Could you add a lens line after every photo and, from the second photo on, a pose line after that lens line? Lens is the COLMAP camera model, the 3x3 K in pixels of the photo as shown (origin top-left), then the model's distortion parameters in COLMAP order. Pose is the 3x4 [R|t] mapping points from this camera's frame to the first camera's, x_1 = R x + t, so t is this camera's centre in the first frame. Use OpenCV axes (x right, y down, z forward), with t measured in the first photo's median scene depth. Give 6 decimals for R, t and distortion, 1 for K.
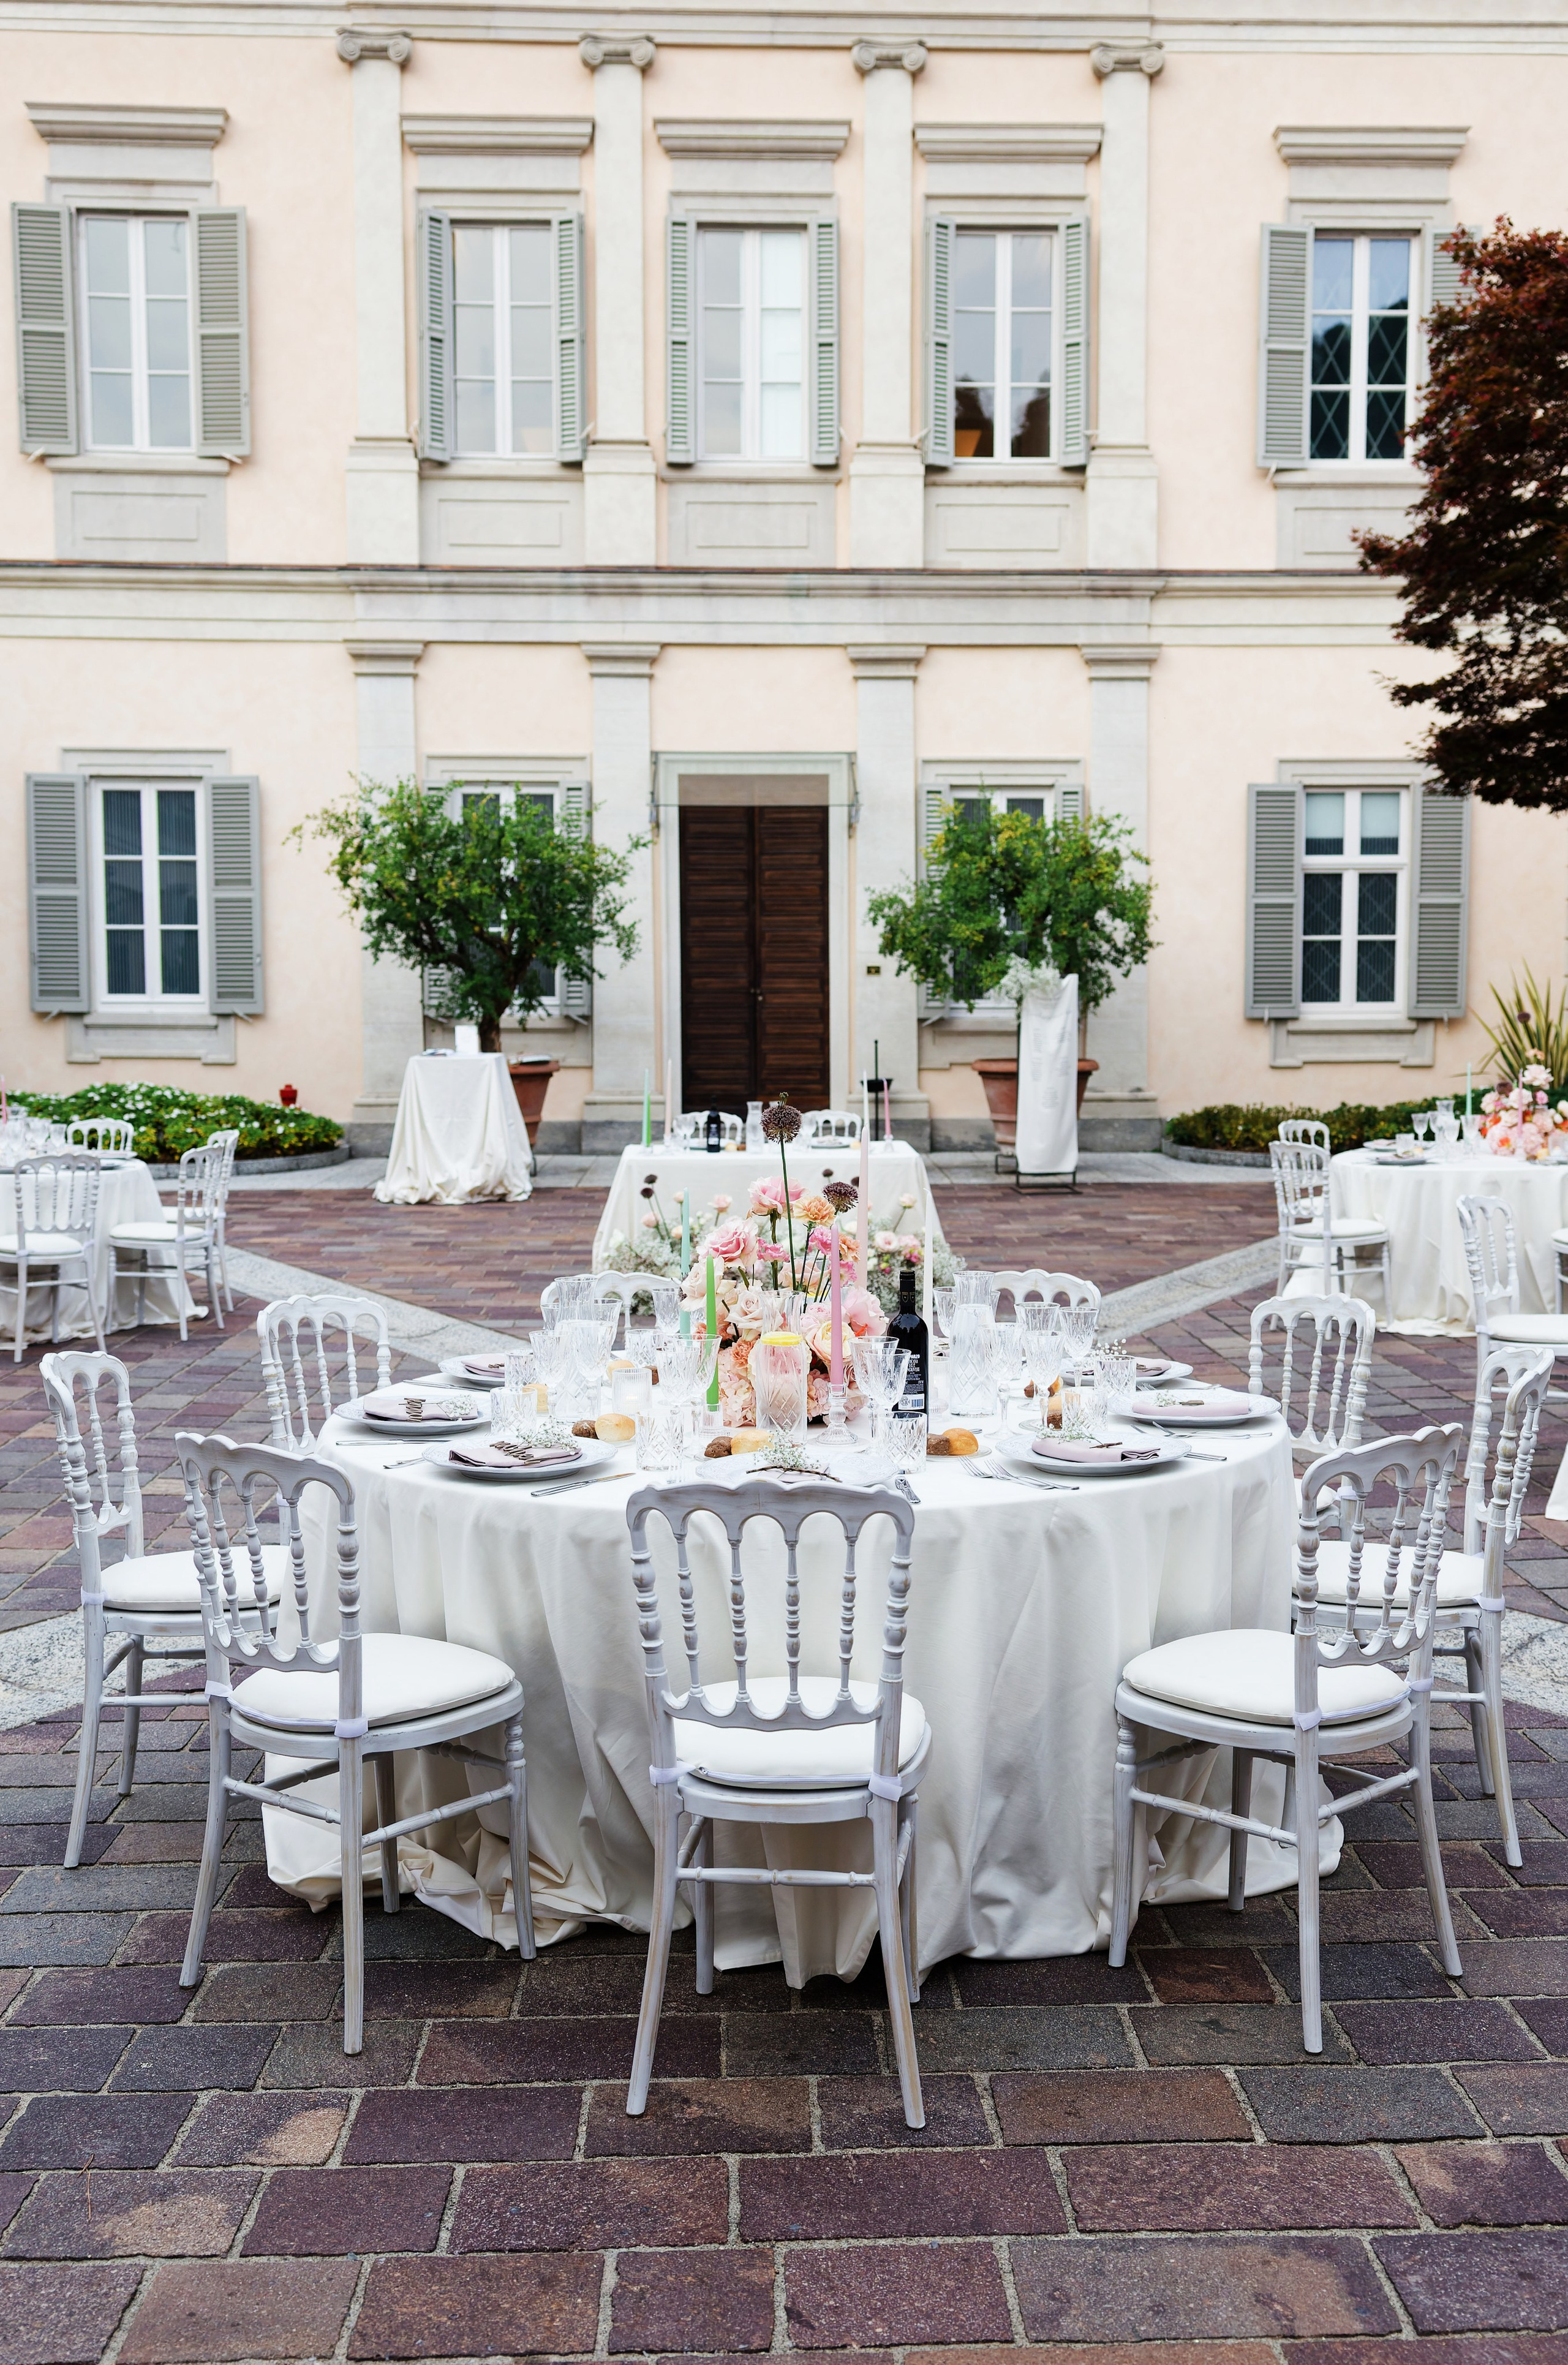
lens RADIAL K [[2187.7, 0, 798.4], [0, 2187.7, 1195.9], [0, 0, 1]] dist [0.012784, 0.001700]
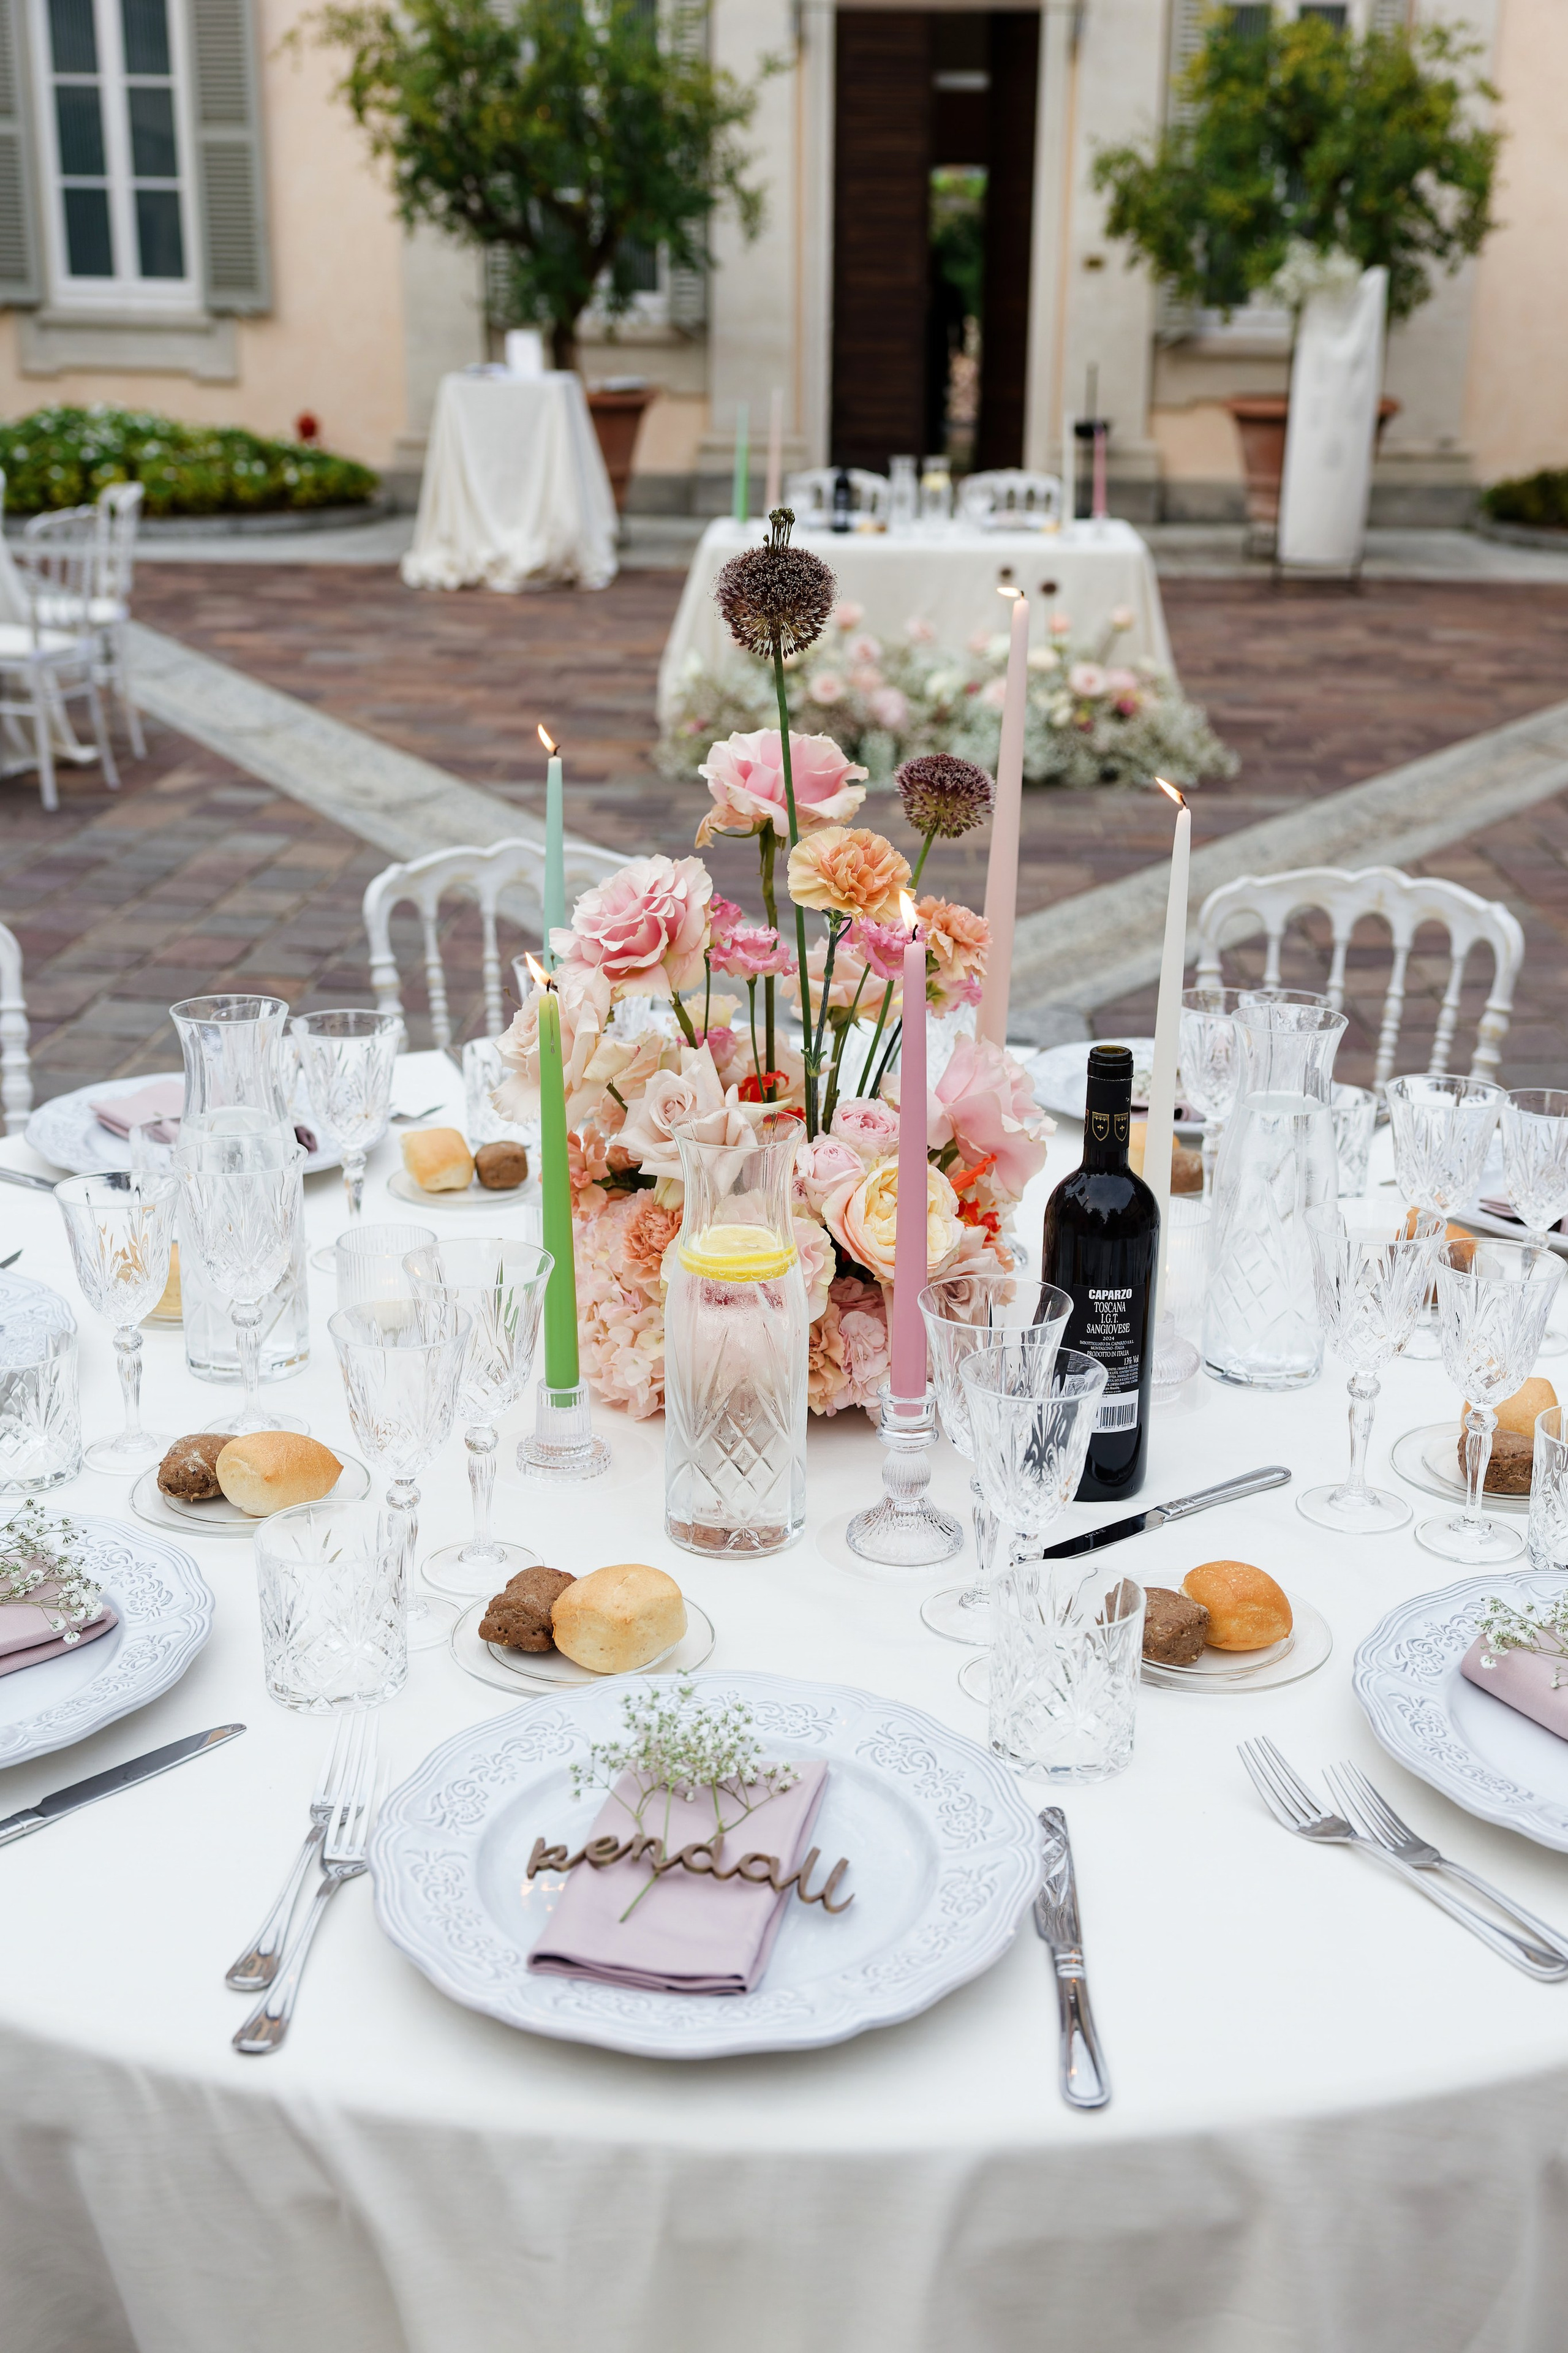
lens RADIAL K [[2454.4, 0, 812.7], [0, 2454.4, 1221.6], [0, 0, 1]] dist [0.038396, 0.000000]
pose [[0.997200, 0.040444, -0.062893, 0.005574], [-0.022652, 0.964973, 0.261369, -0.008118], [0.071260, -0.259213, 0.963188, 0.121153]]
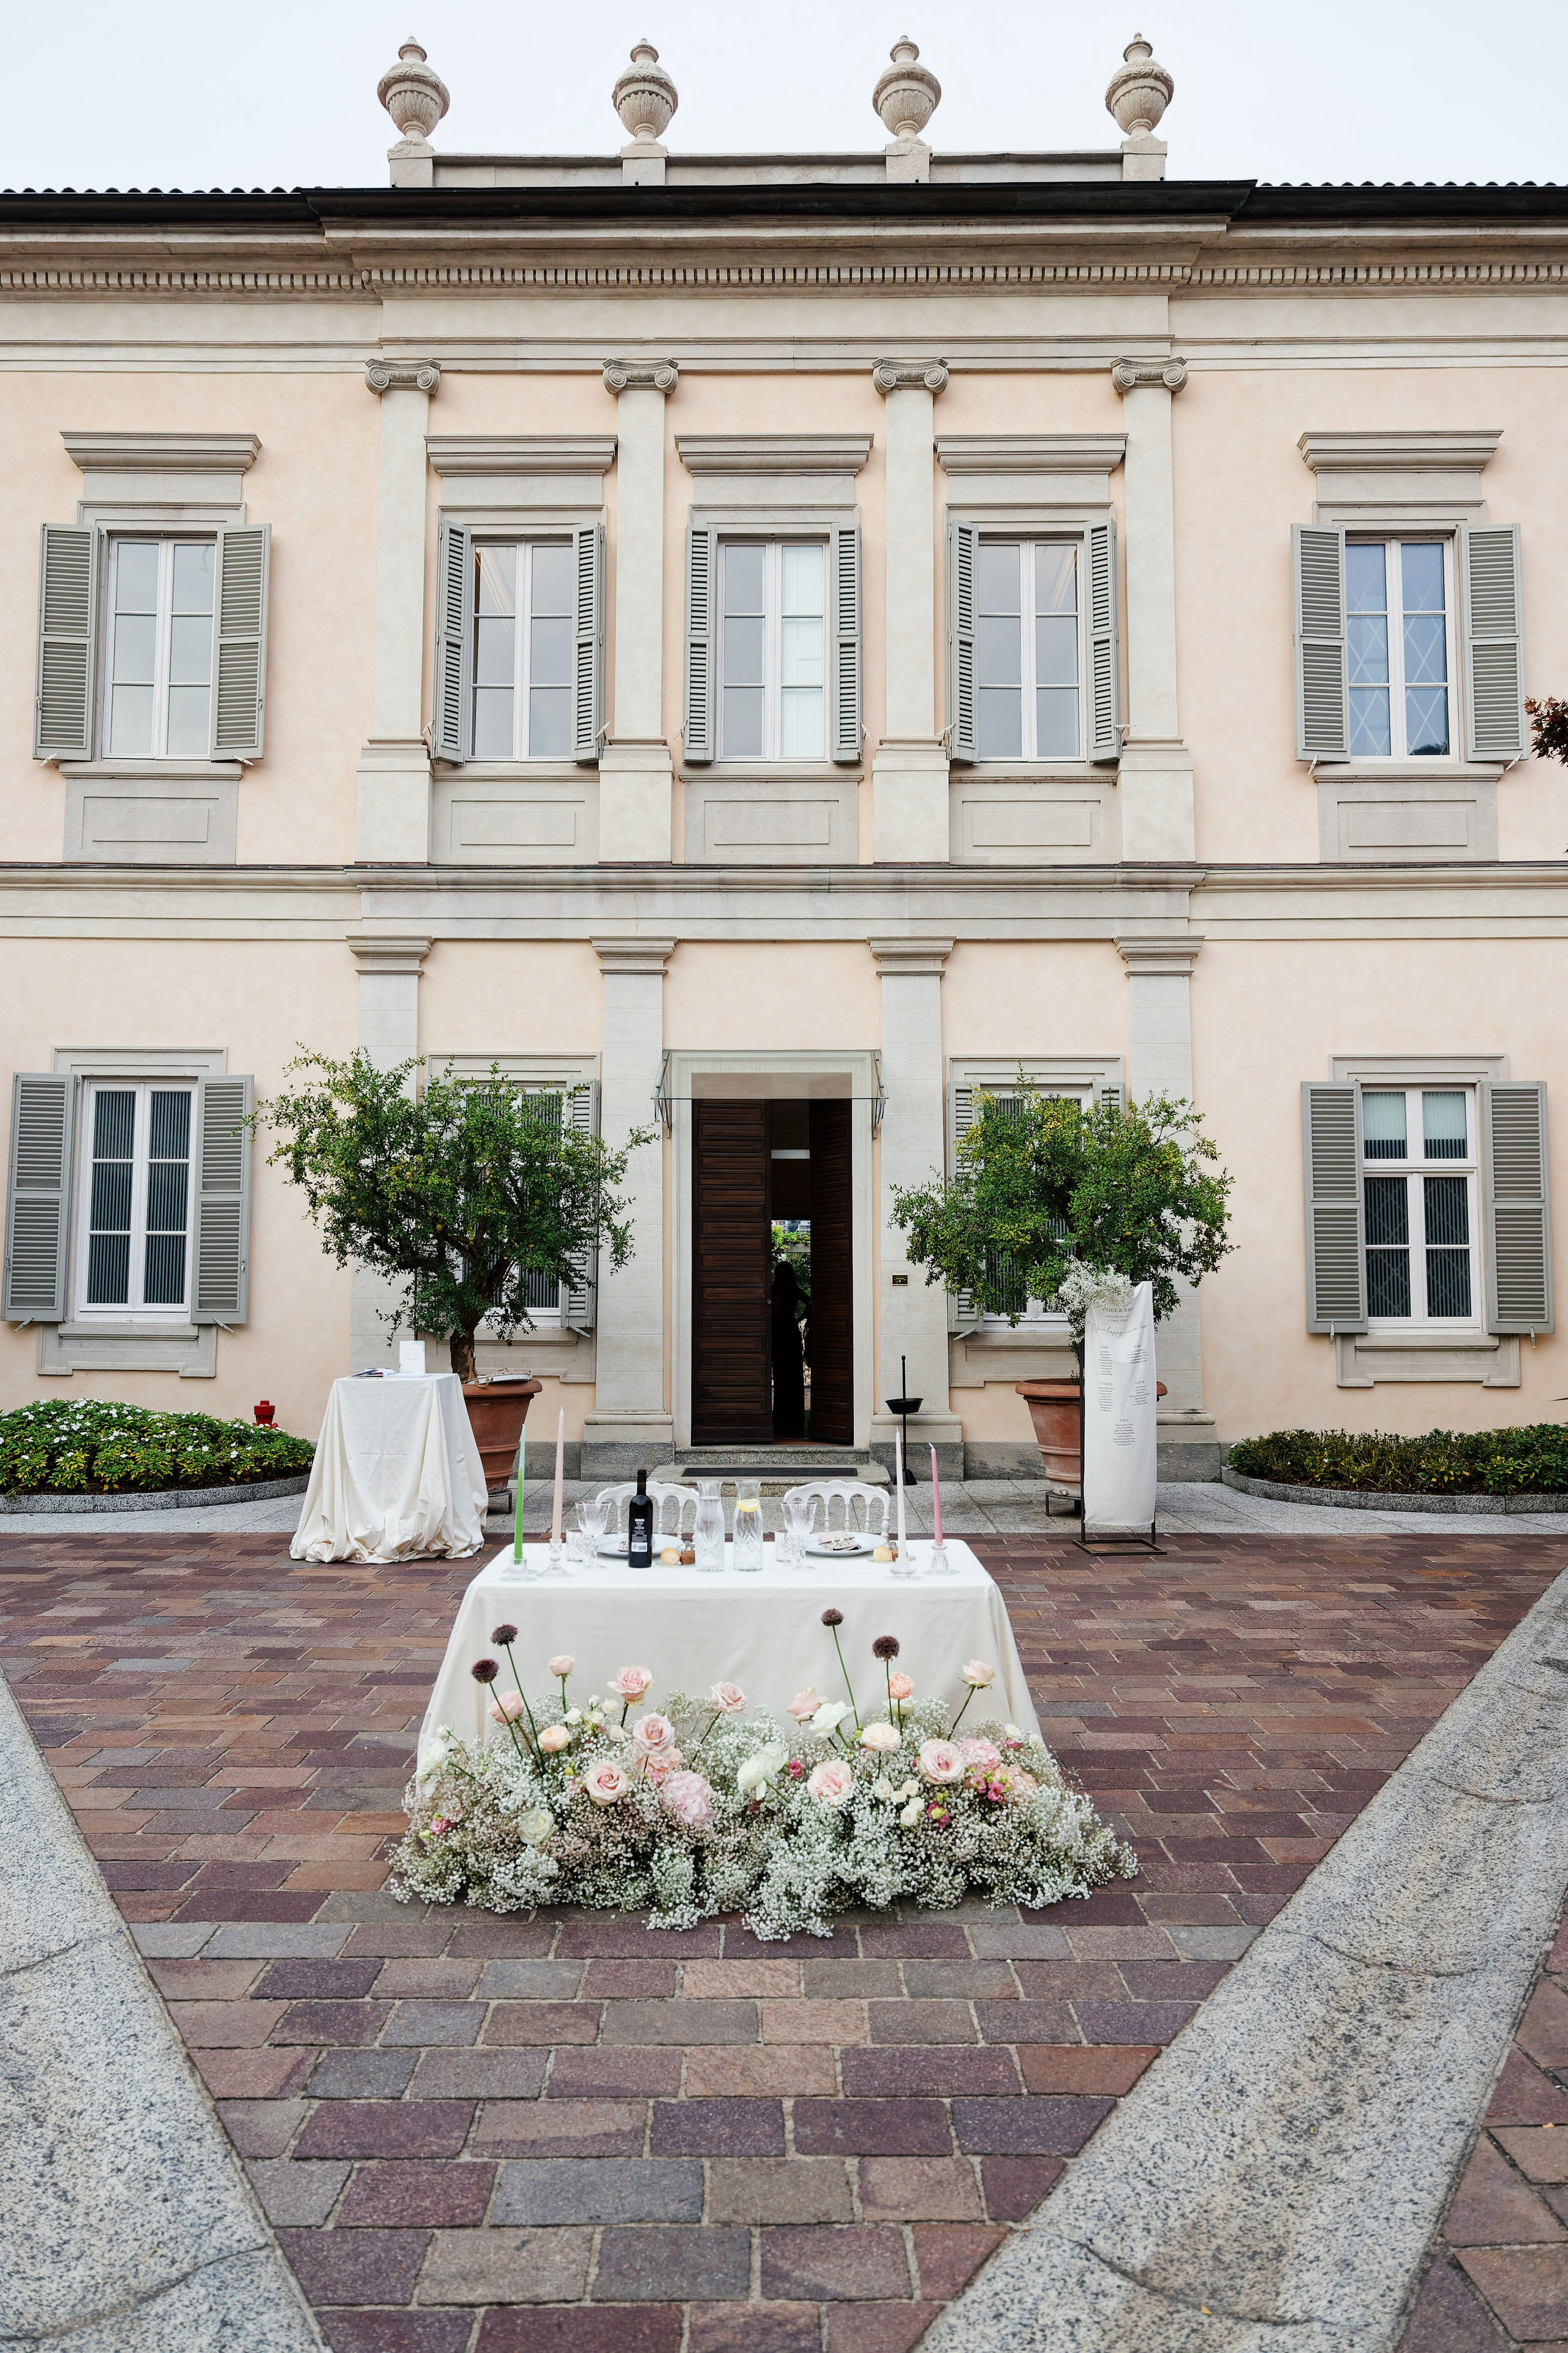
lens RADIAL K [[1618.5, 0, 746.7], [0, 1618.5, 1203.3], [0, 0, 1]] dist [0.001621, 0.014541]
pose [[0.998406, 0.000009, -0.056444, 0.008470], [-0.008821, 0.987739, -0.155867, -0.028569], [0.055751, 0.156117, 0.986164, 0.326347]]
